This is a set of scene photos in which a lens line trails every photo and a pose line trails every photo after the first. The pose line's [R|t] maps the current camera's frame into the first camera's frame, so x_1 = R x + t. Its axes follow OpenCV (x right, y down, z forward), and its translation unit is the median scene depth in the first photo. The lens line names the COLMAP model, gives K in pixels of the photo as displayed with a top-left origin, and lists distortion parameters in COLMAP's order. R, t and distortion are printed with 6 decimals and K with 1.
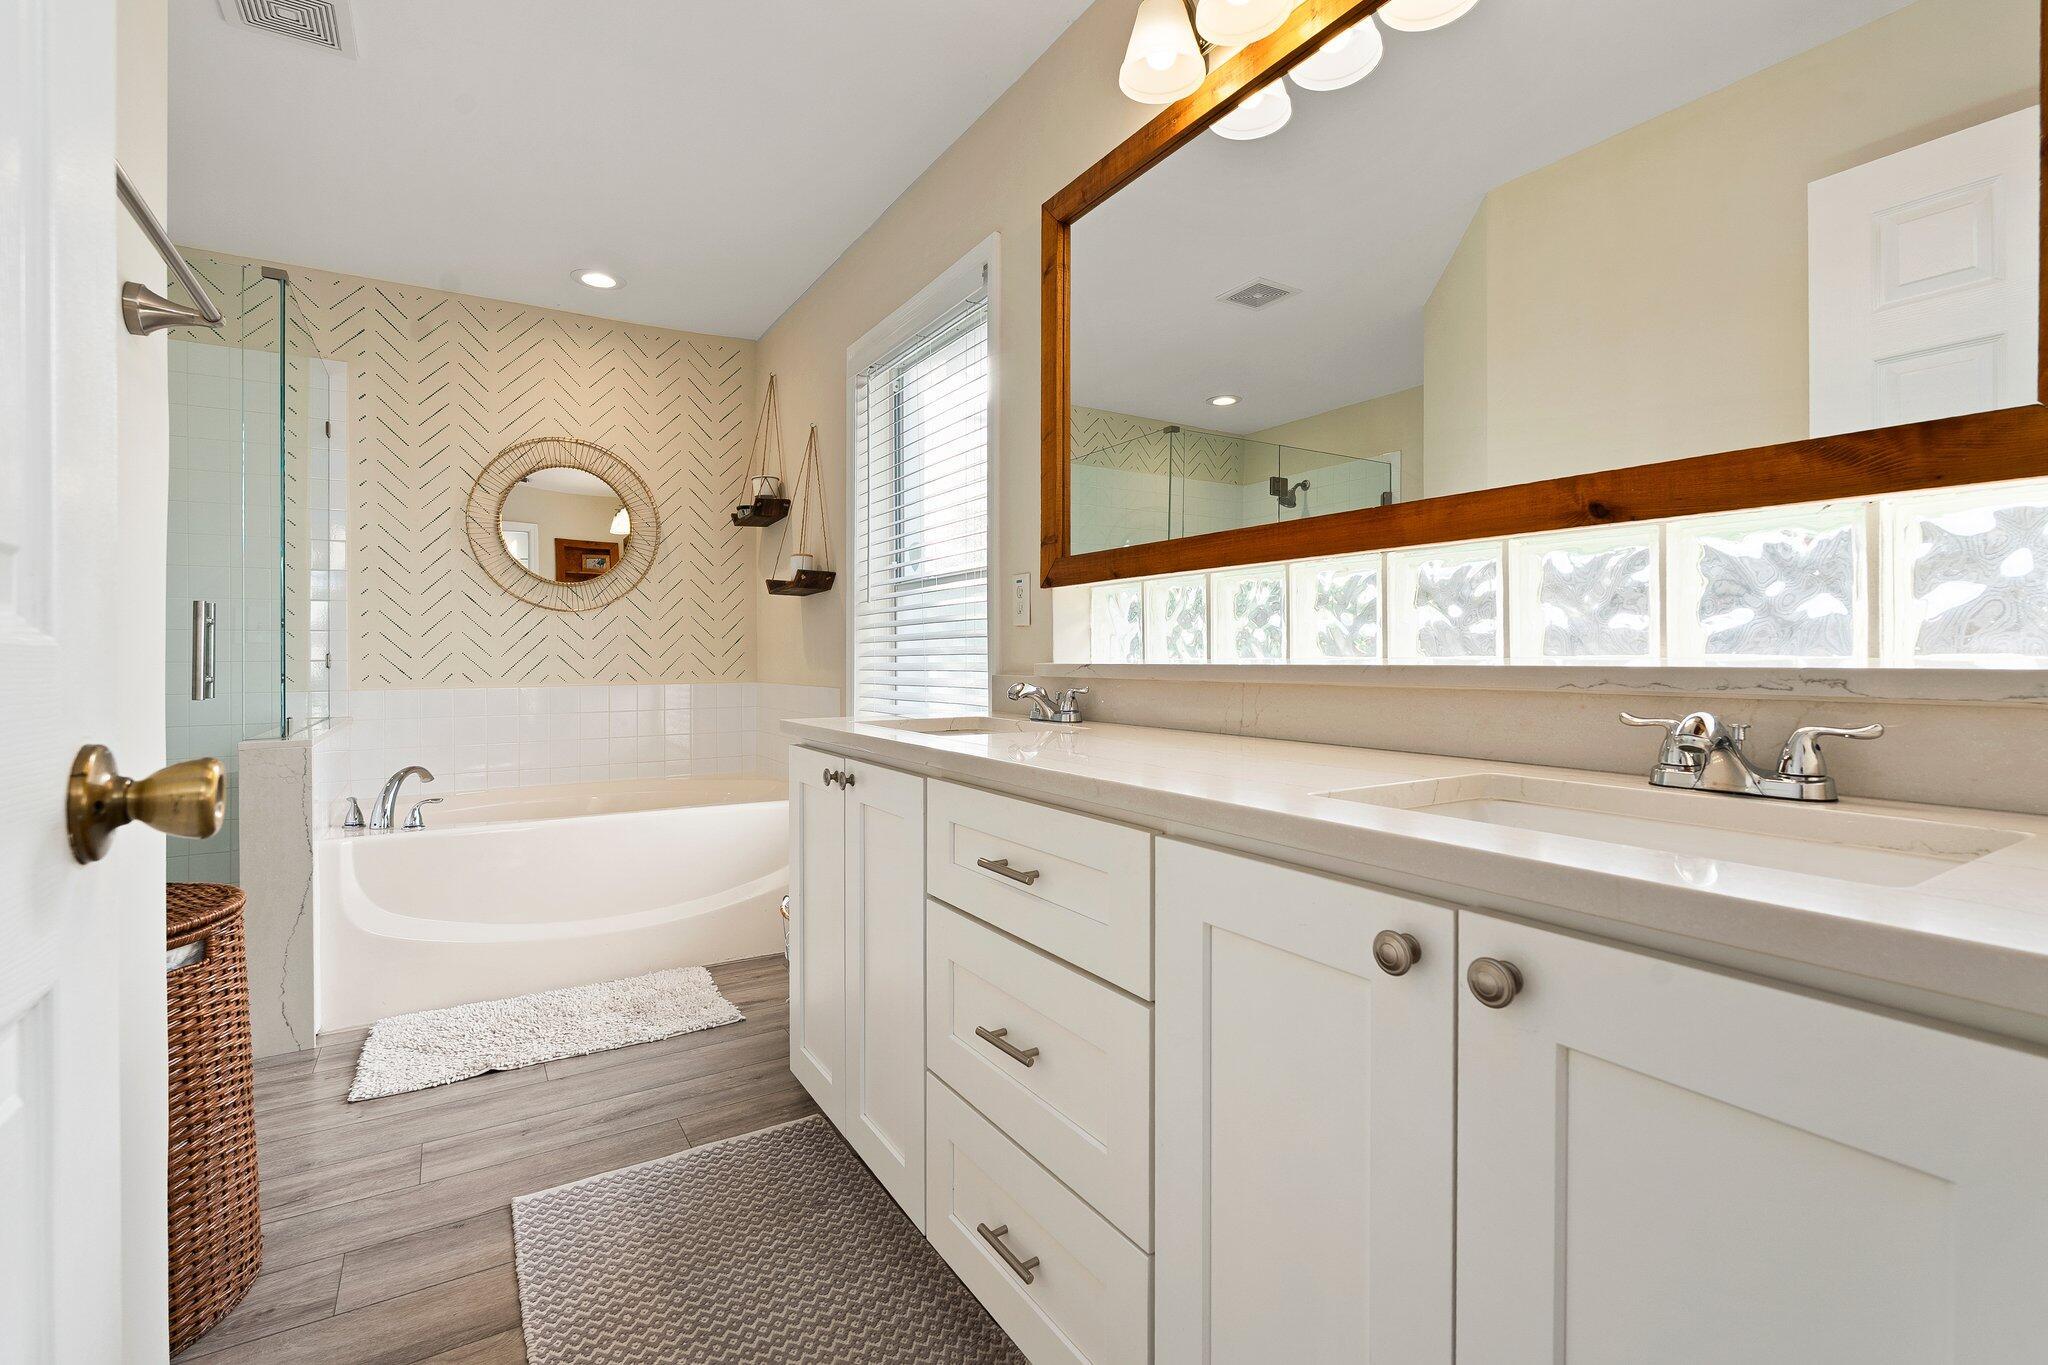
lens RADIAL K [[911.8, 0, 1029.5], [0, 911.8, 649.6], [0, 0, 1]] dist [-0.009006, 0.002376]
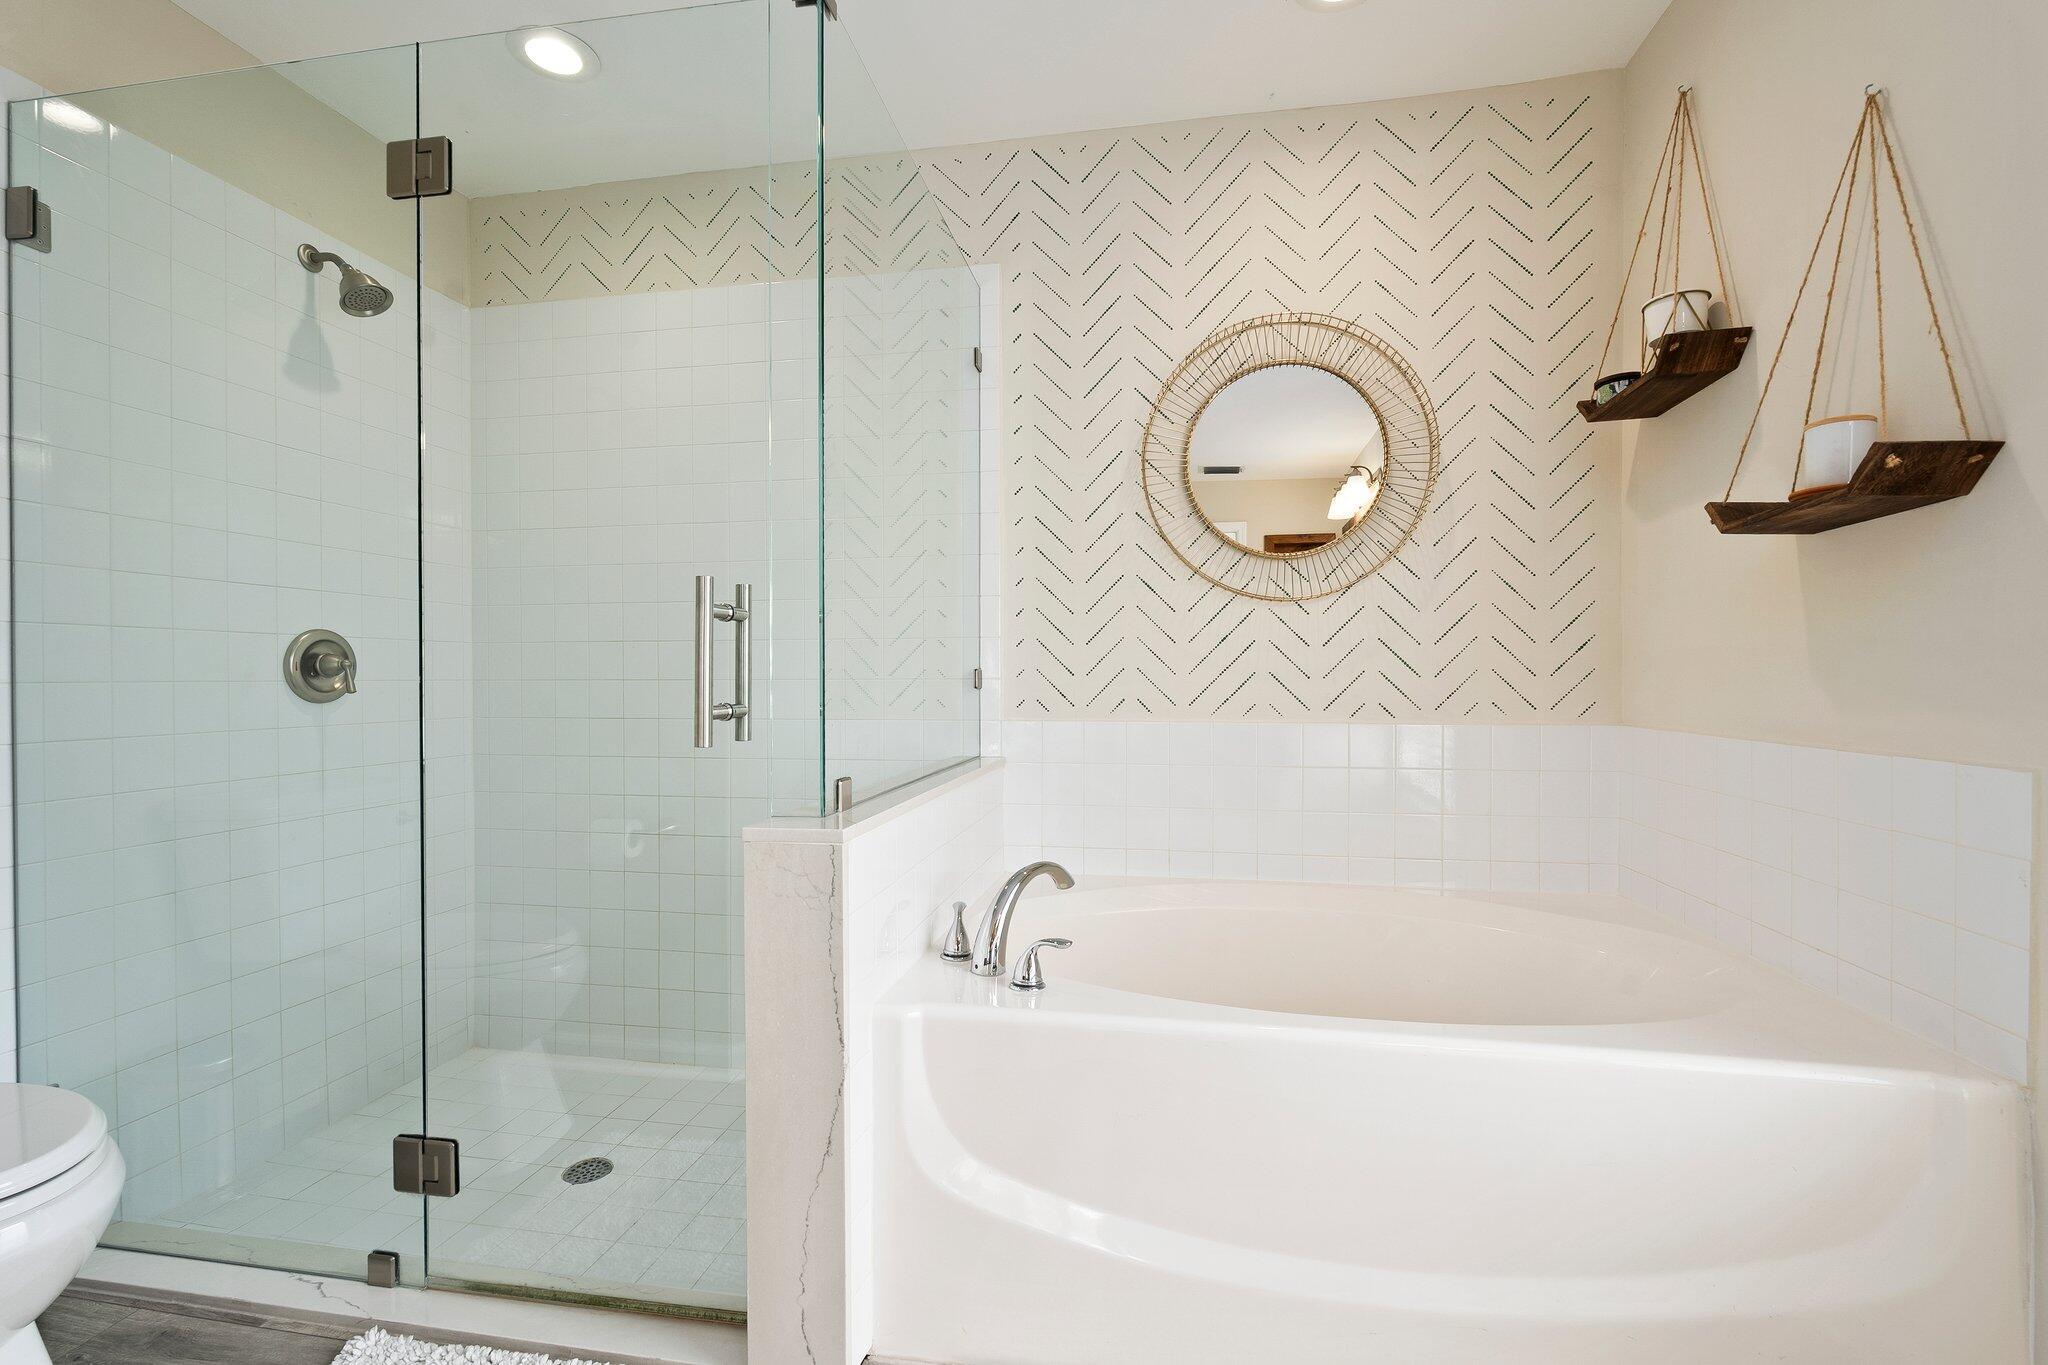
lens RADIAL K [[911.8, 0, 1022.8], [0, 911.8, 680.5], [0, 0, 1]] dist [-0.009006, 0.002376]
pose [[0.737655, 0.011965, -0.675072, -0.231378], [0.000336, 0.999836, 0.018089, 0.000475], [0.675178, -0.013570, 0.737530, 0.443517]]
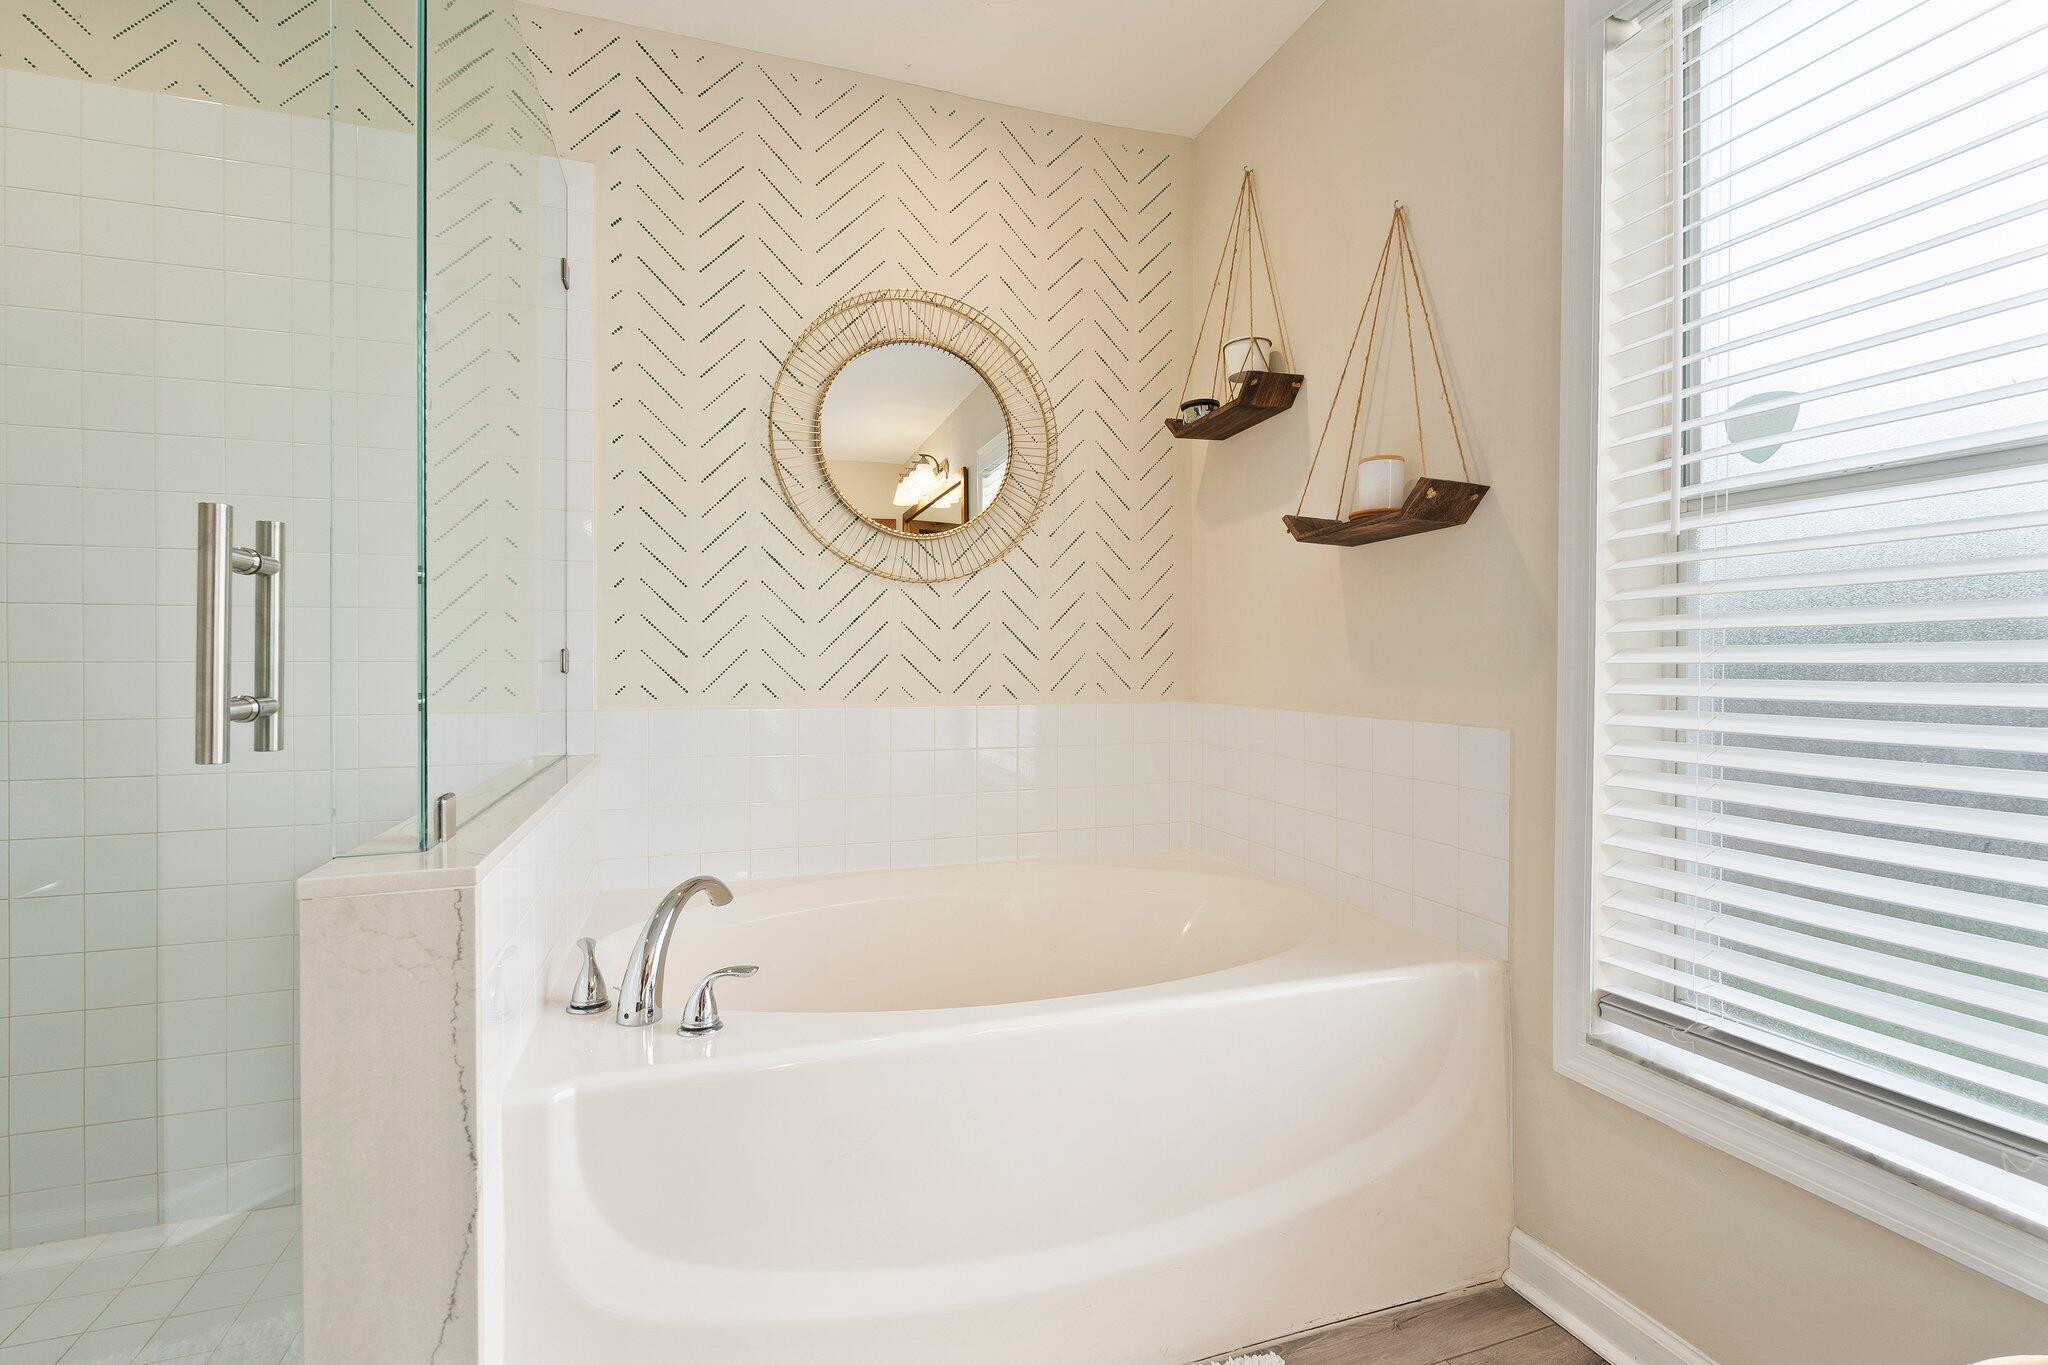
lens RADIAL K [[911.8, 0, 1031.1], [0, 911.8, 662.7], [0, 0, 1]] dist [-0.009006, 0.002376]
pose [[0.975204, 0.011950, -0.220987, -0.310269], [-0.008854, 0.999848, 0.014996, 0.001737], [0.221133, -0.012668, 0.975161, 0.441085]]
